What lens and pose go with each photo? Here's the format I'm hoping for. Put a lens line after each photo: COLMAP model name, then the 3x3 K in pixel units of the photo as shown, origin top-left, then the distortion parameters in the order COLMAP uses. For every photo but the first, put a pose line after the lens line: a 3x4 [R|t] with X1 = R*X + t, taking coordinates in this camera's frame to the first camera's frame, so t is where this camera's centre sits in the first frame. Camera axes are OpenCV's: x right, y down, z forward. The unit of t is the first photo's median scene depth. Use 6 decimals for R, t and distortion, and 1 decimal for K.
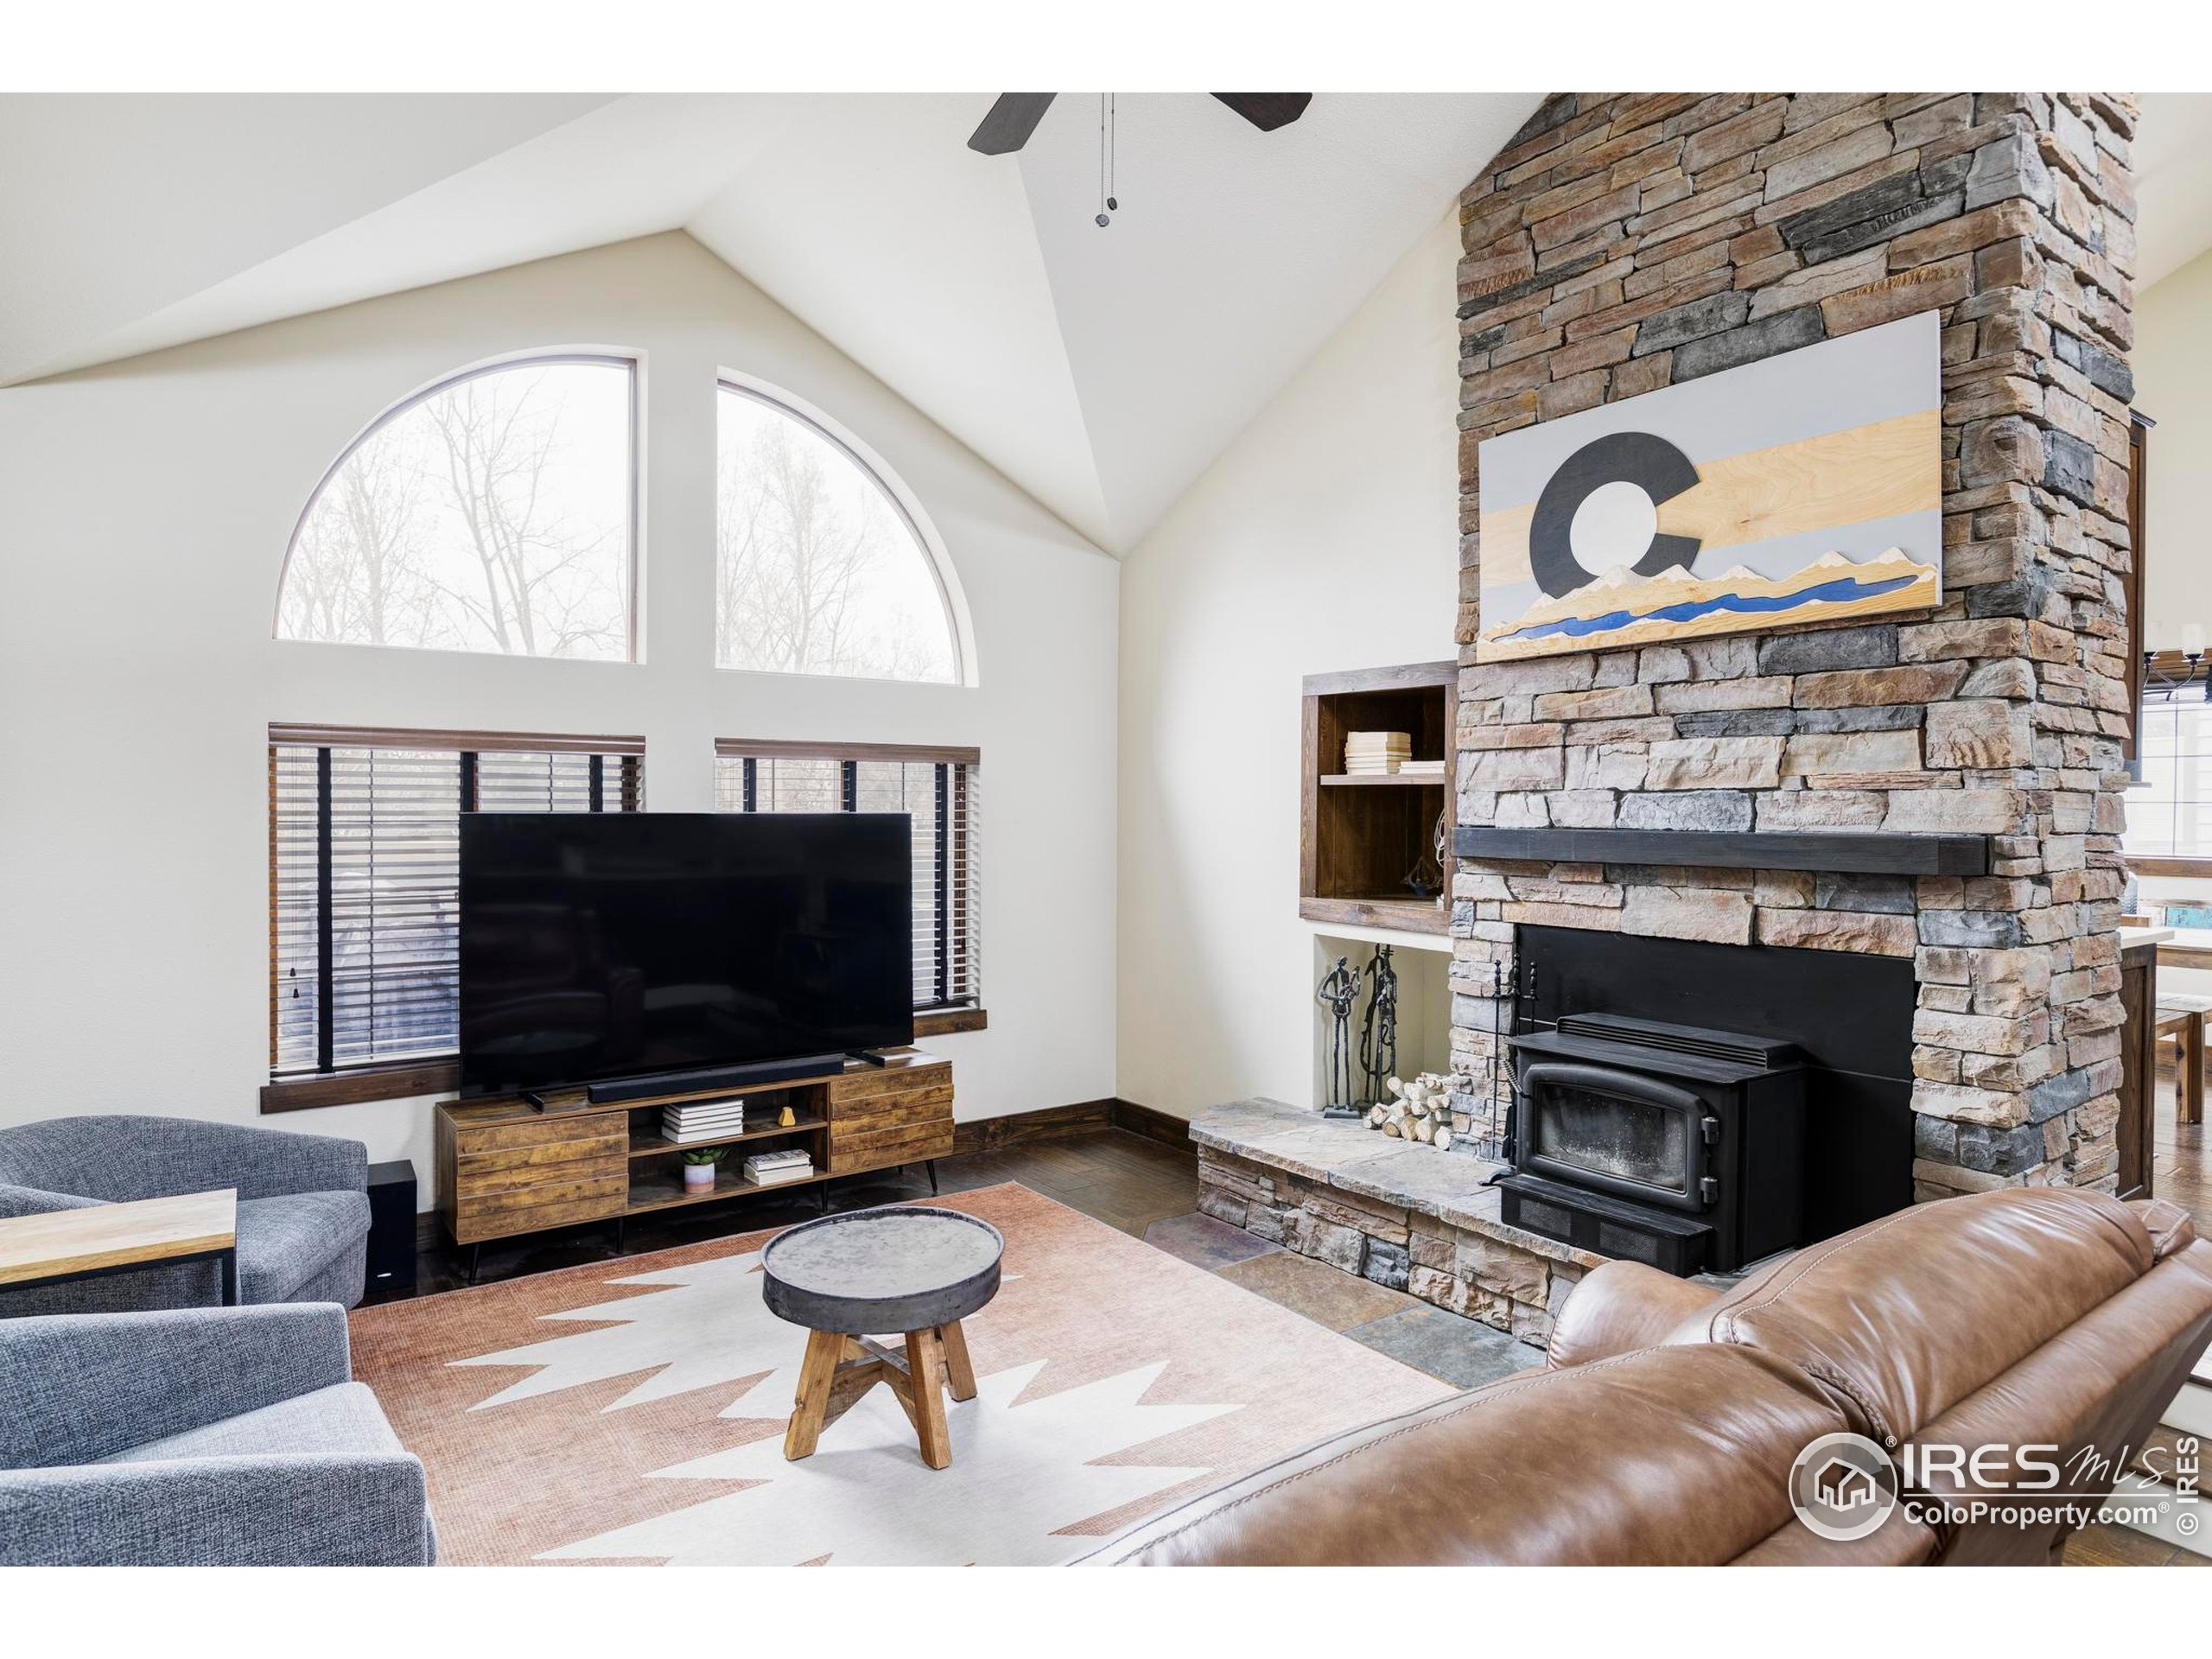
lens RADIAL K [[1264.5, 0, 1106.0], [0, 1264.5, 829.5], [0, 0, 1]] dist [-0.001368, -0.000663]
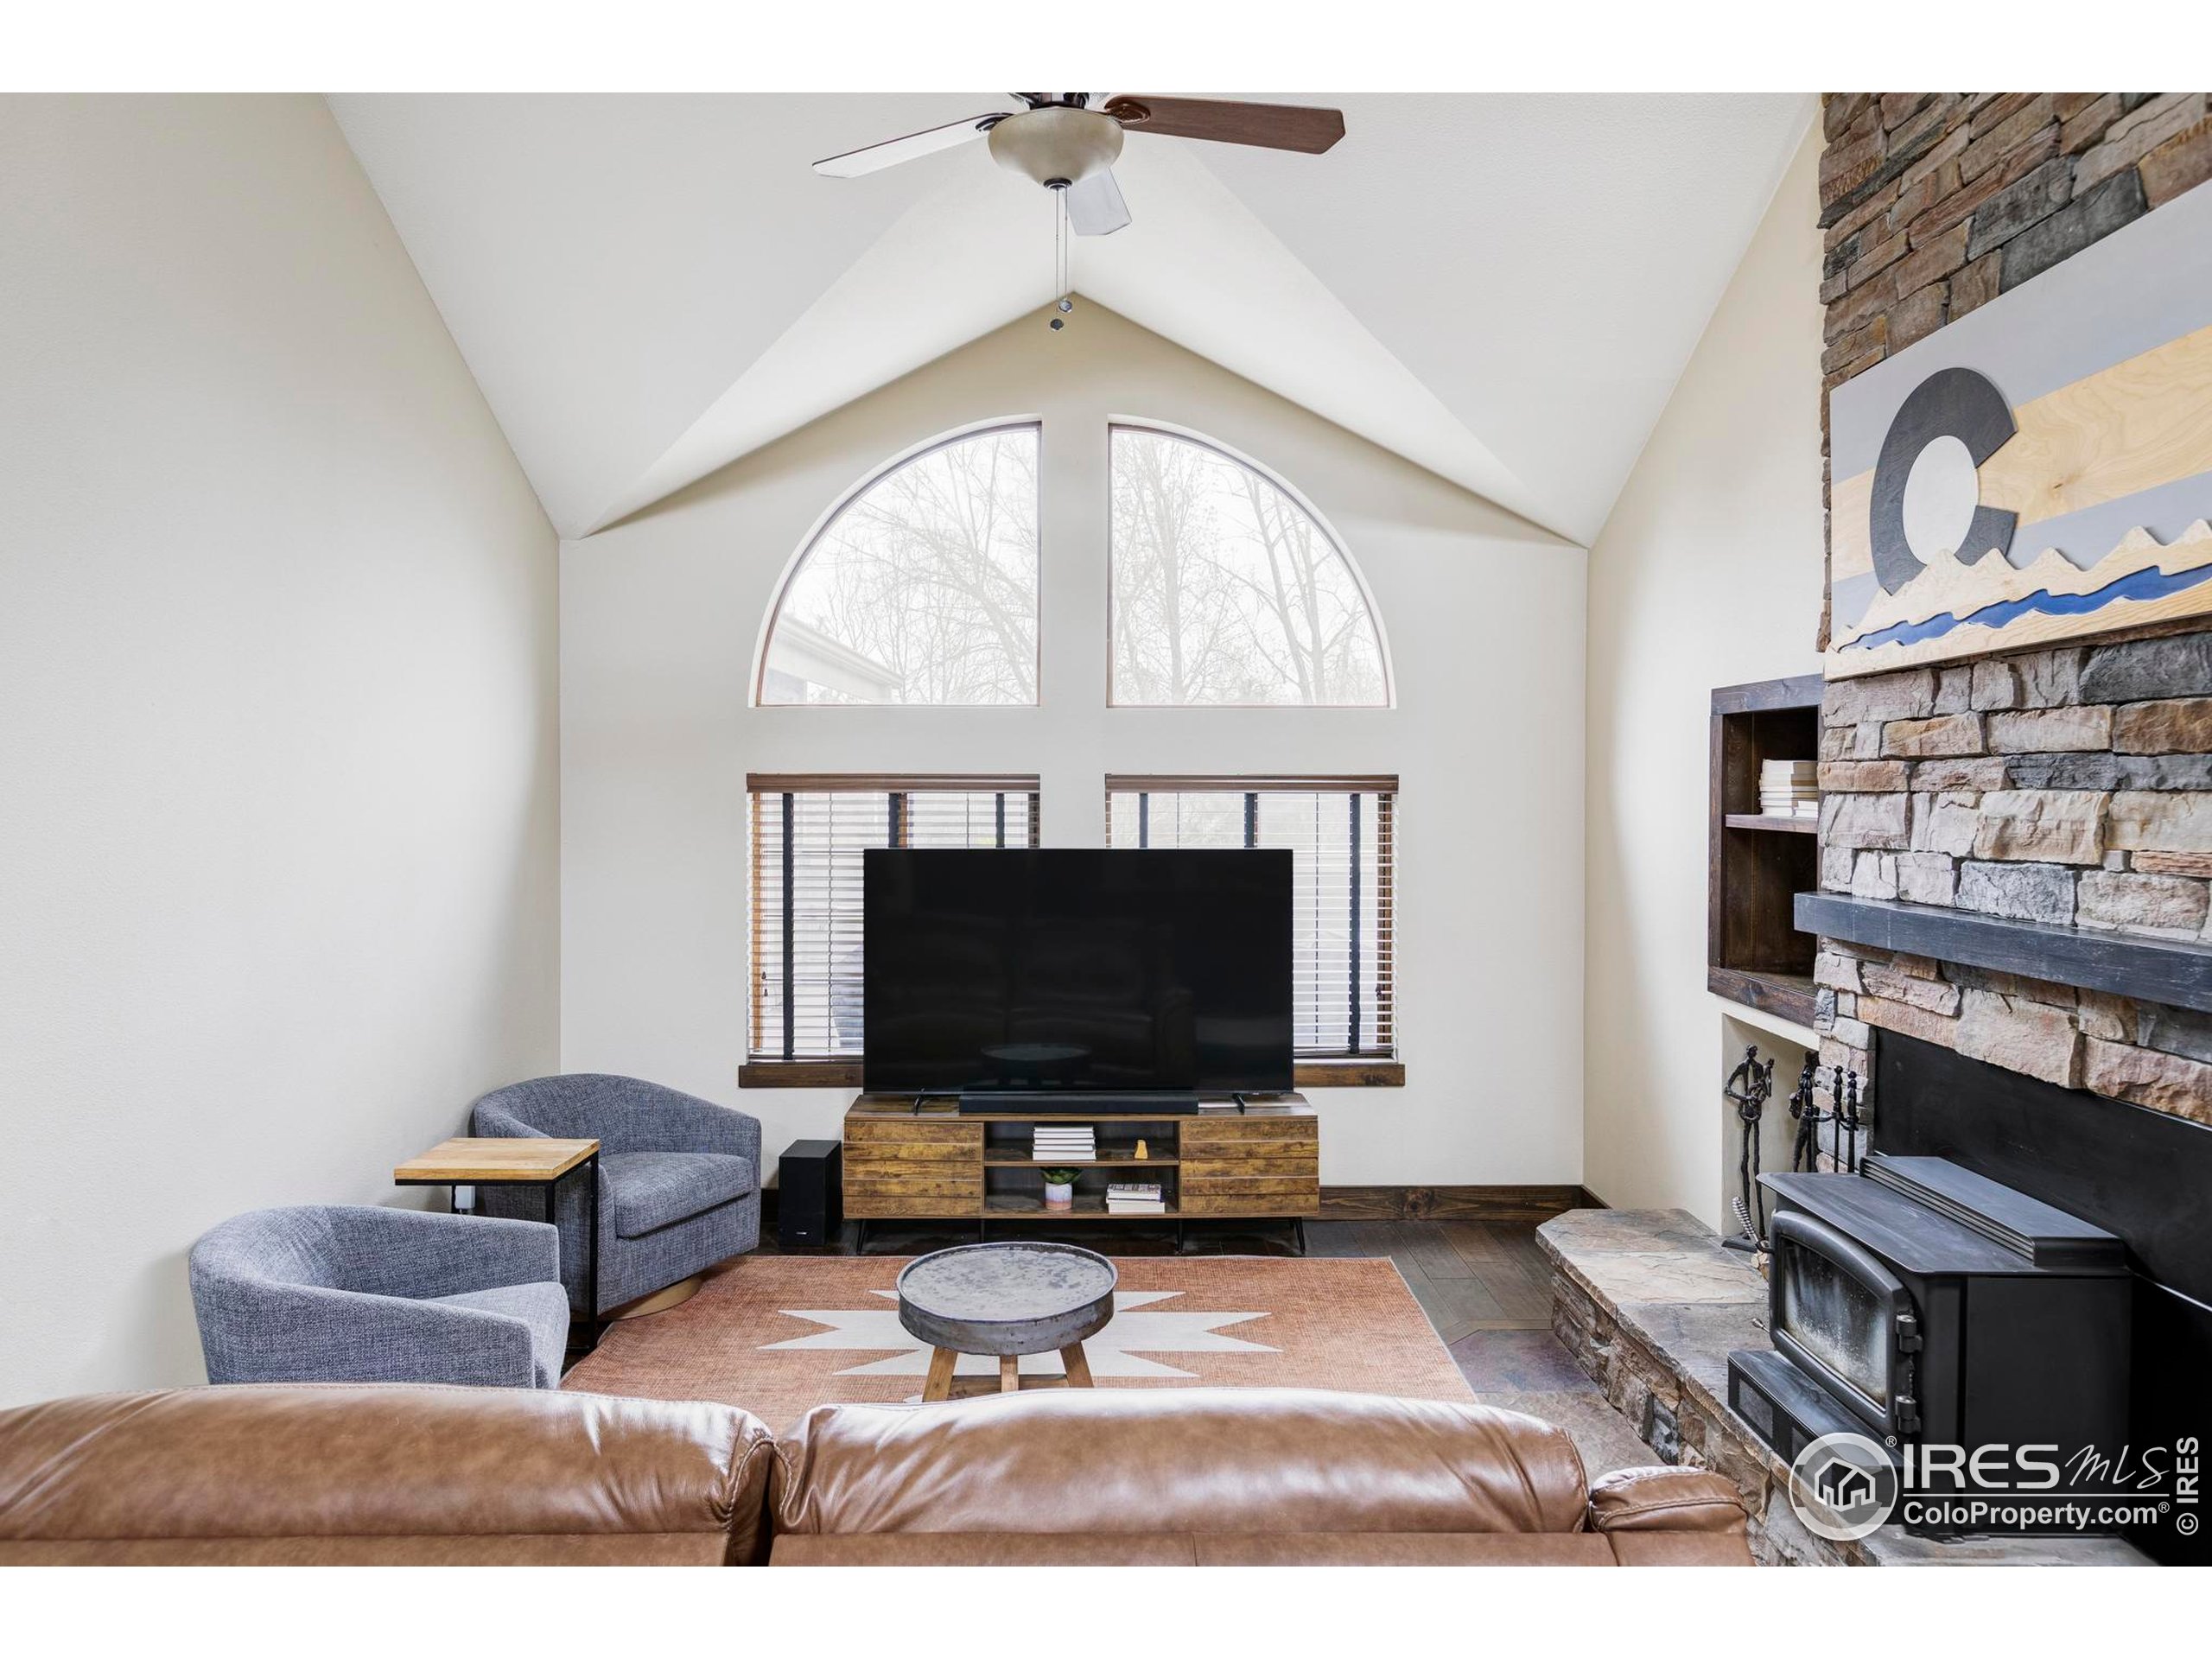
lens RADIAL K [[1486.7, 0, 1104.4], [0, 1486.7, 806.9], [0, 0, 1]] dist [0.002317, -0.000485]
pose [[0.811447, 0.003978, -0.584412, 0.476678], [-0.007255, 0.999968, -0.003266, -0.049574], [0.584381, 0.006890, 0.811450, 0.015085]]
